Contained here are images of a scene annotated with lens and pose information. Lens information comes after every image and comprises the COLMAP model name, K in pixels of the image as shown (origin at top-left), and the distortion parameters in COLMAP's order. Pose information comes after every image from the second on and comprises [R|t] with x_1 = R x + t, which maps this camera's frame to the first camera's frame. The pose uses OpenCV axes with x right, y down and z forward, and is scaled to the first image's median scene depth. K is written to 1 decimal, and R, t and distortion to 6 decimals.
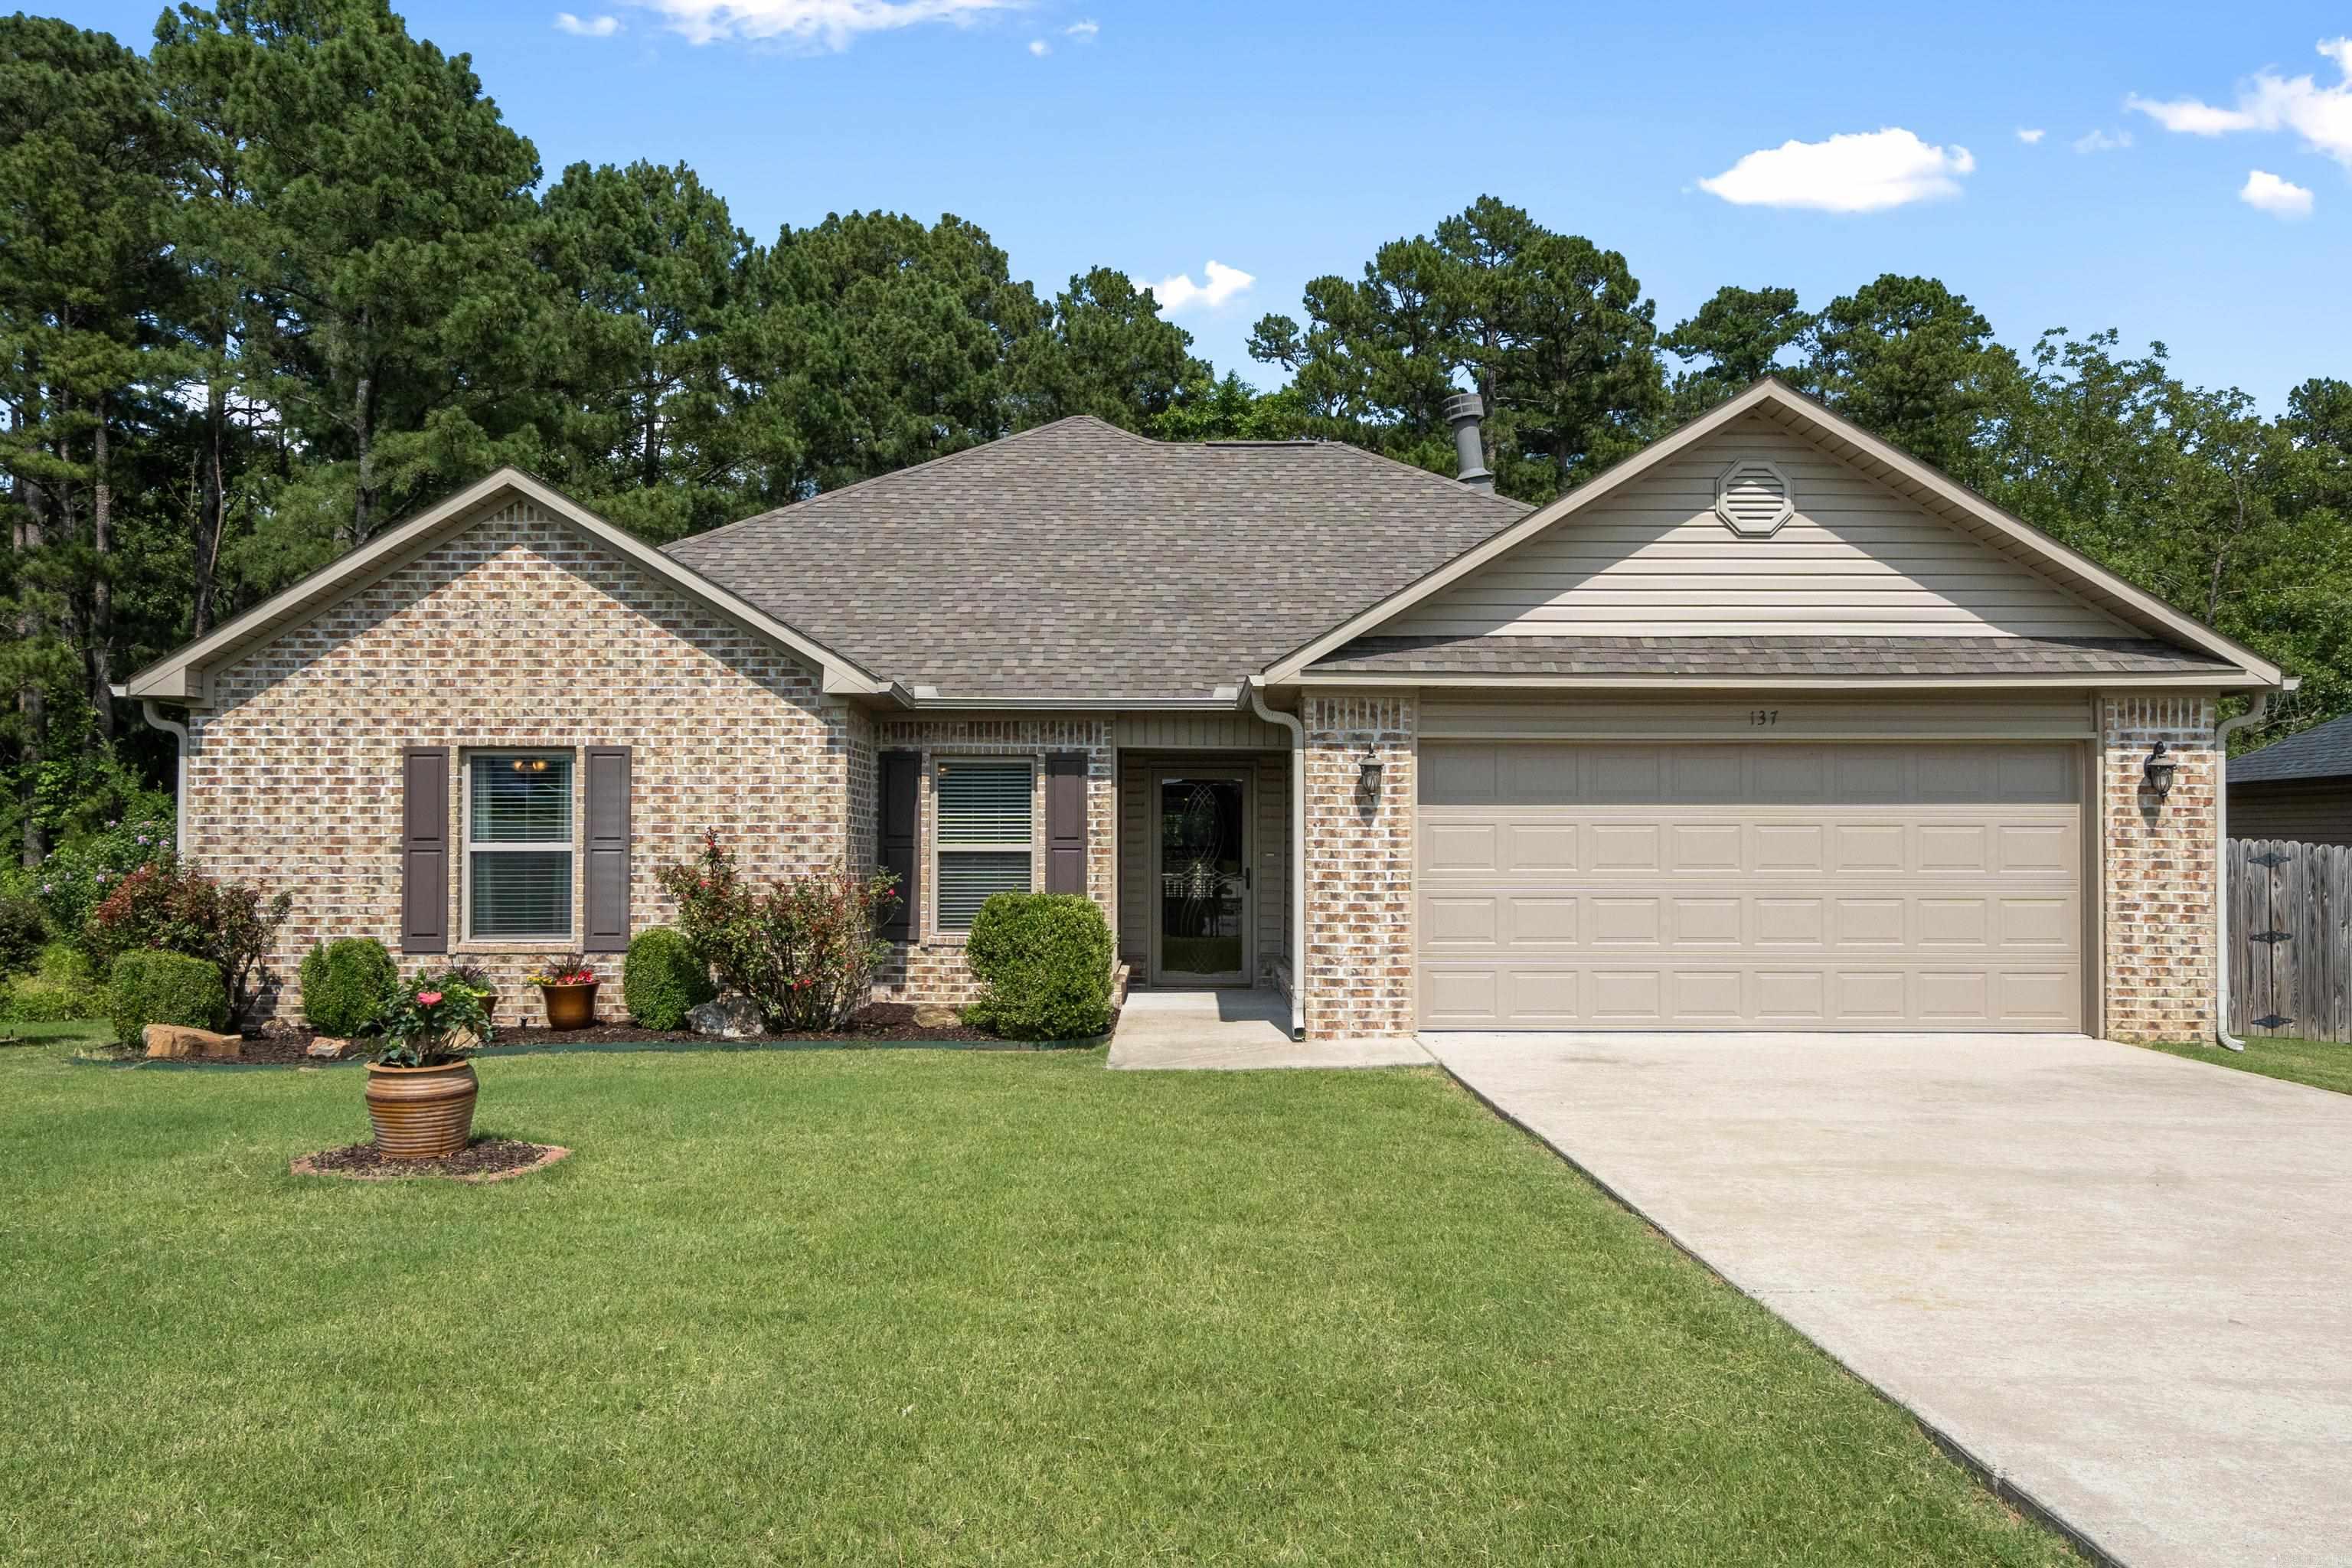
lens RADIAL K [[1894.0, 0, 1174.4], [0, 1894.0, 809.8], [0, 0, 1]] dist [0.006866, -0.009869]
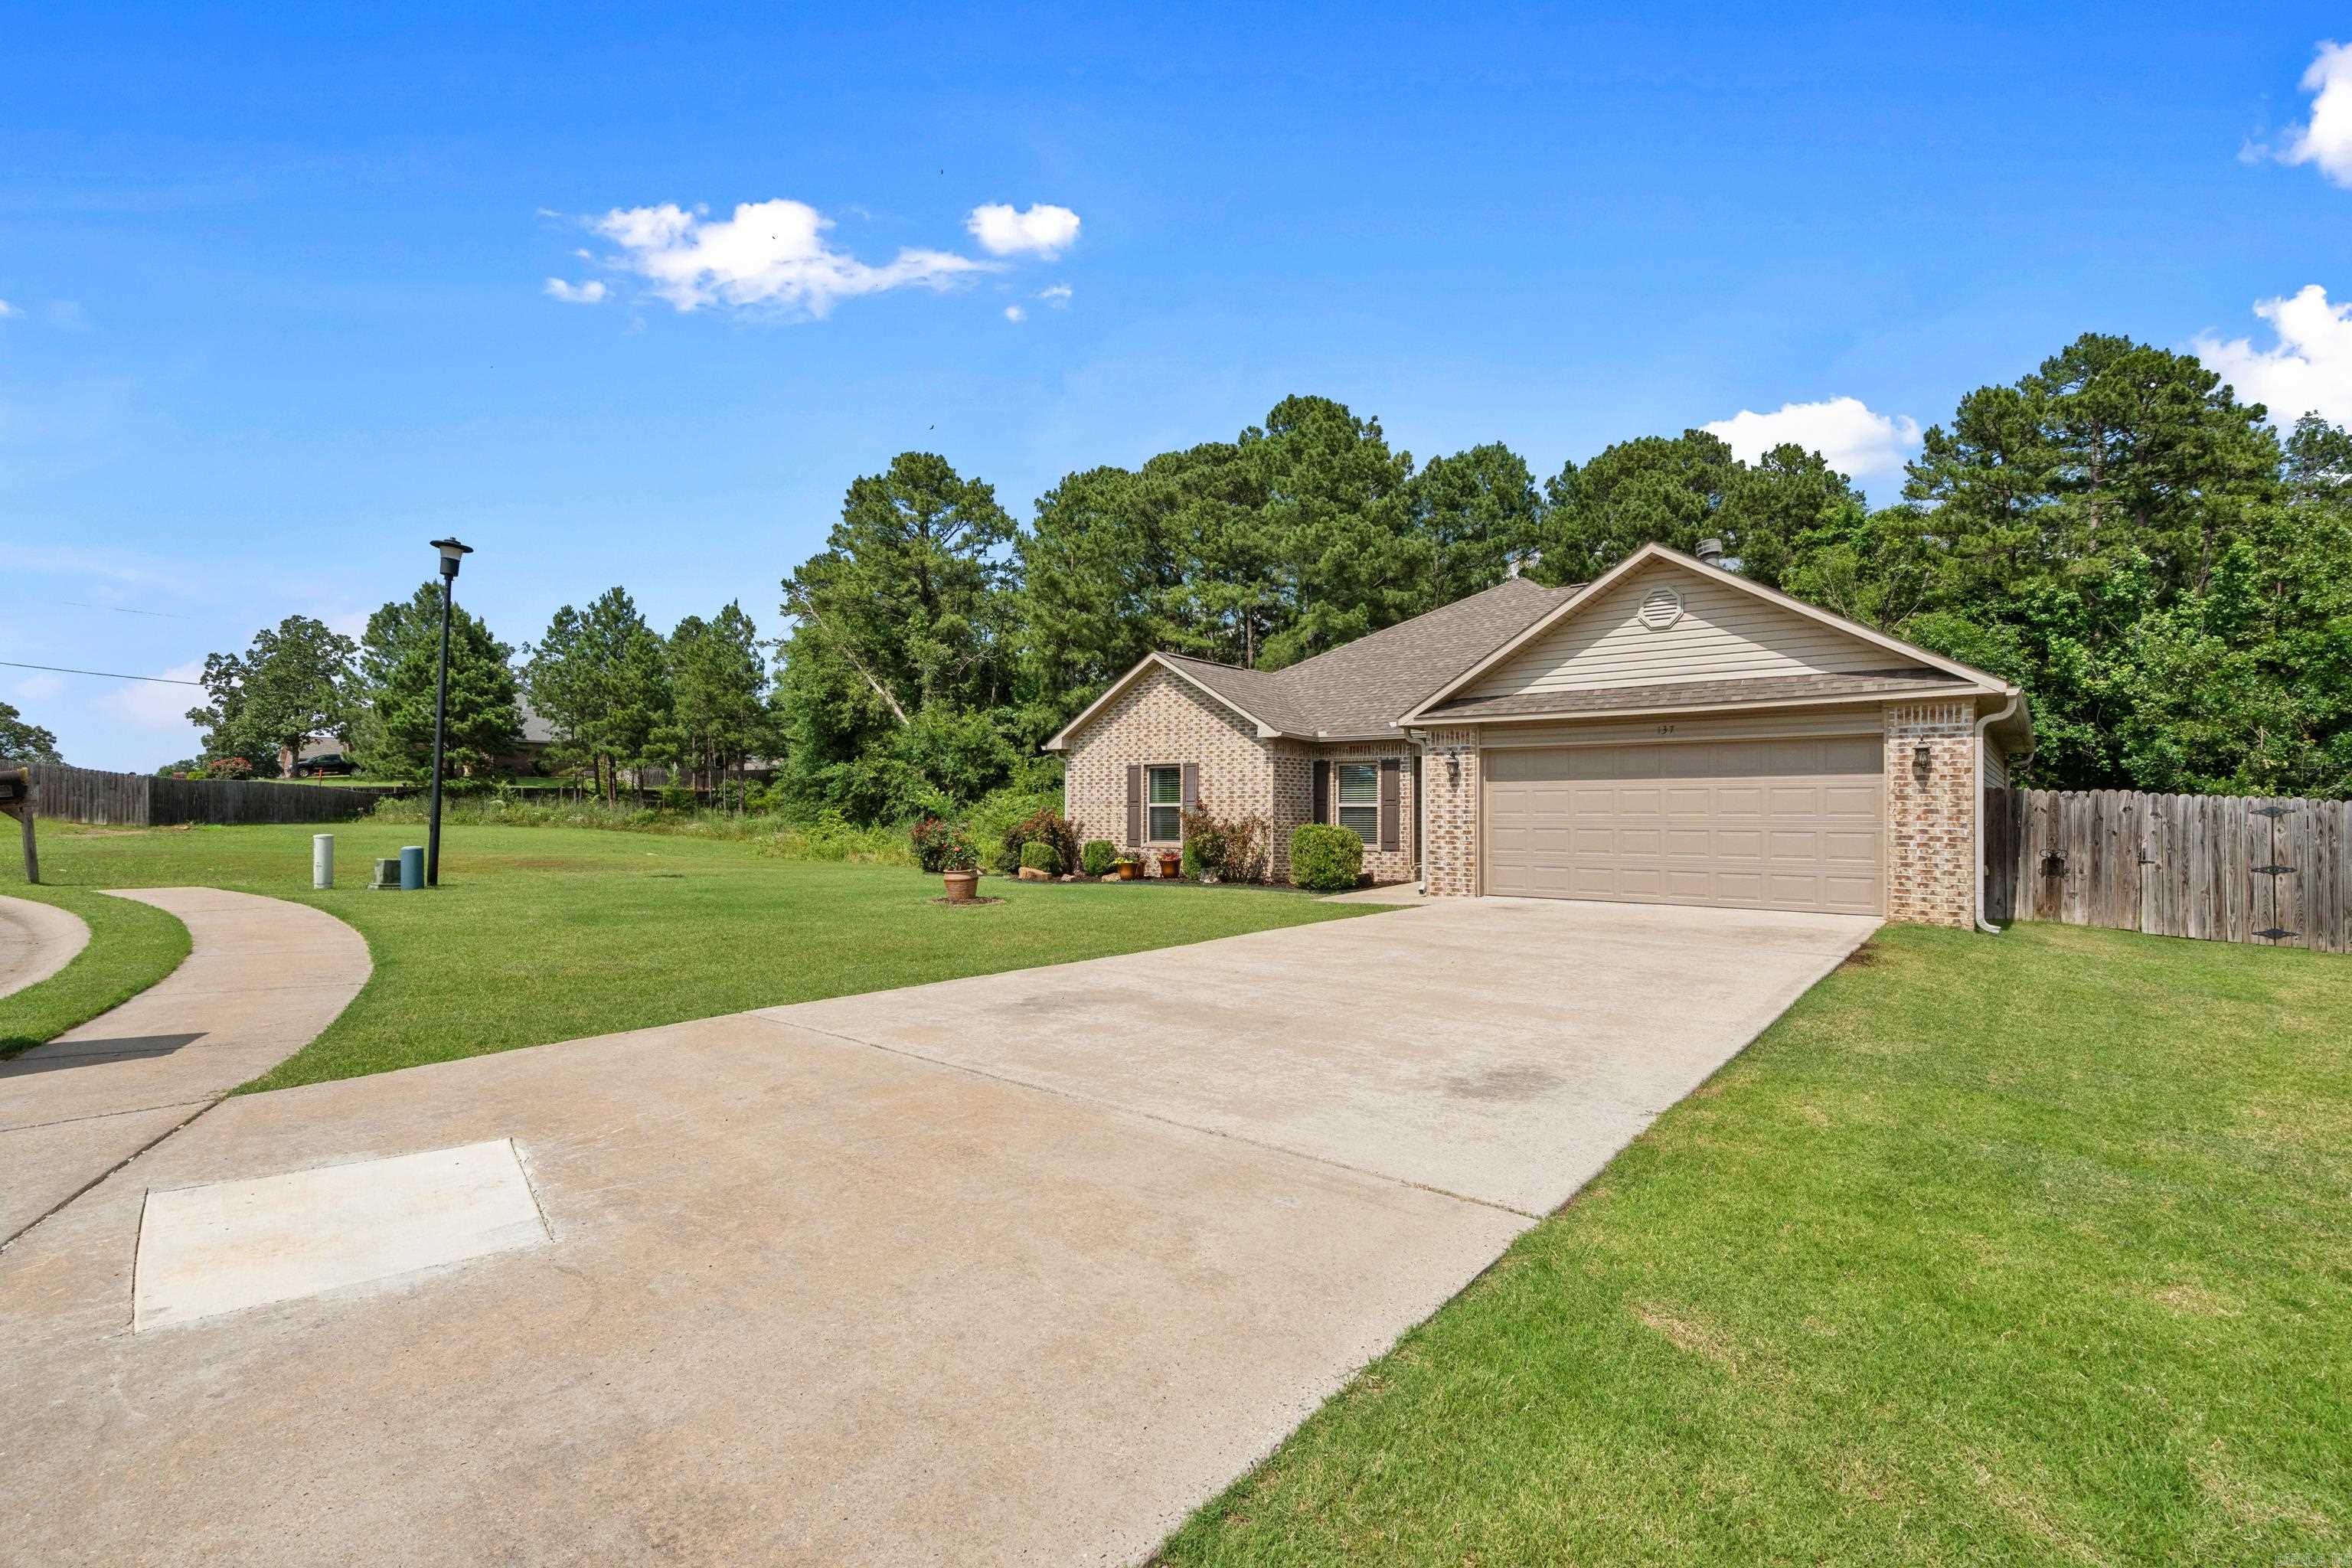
lens RADIAL K [[1077.6, 0, 1170.3], [0, 1077.6, 804.6], [0, 0, 1]] dist [-0.003270, 0.001431]
pose [[0.772845, -0.004031, -0.634582, 0.571508], [0.010830, 0.999918, 0.006838, 0.010039], [0.634503, -0.012157, 0.772825, -0.083886]]
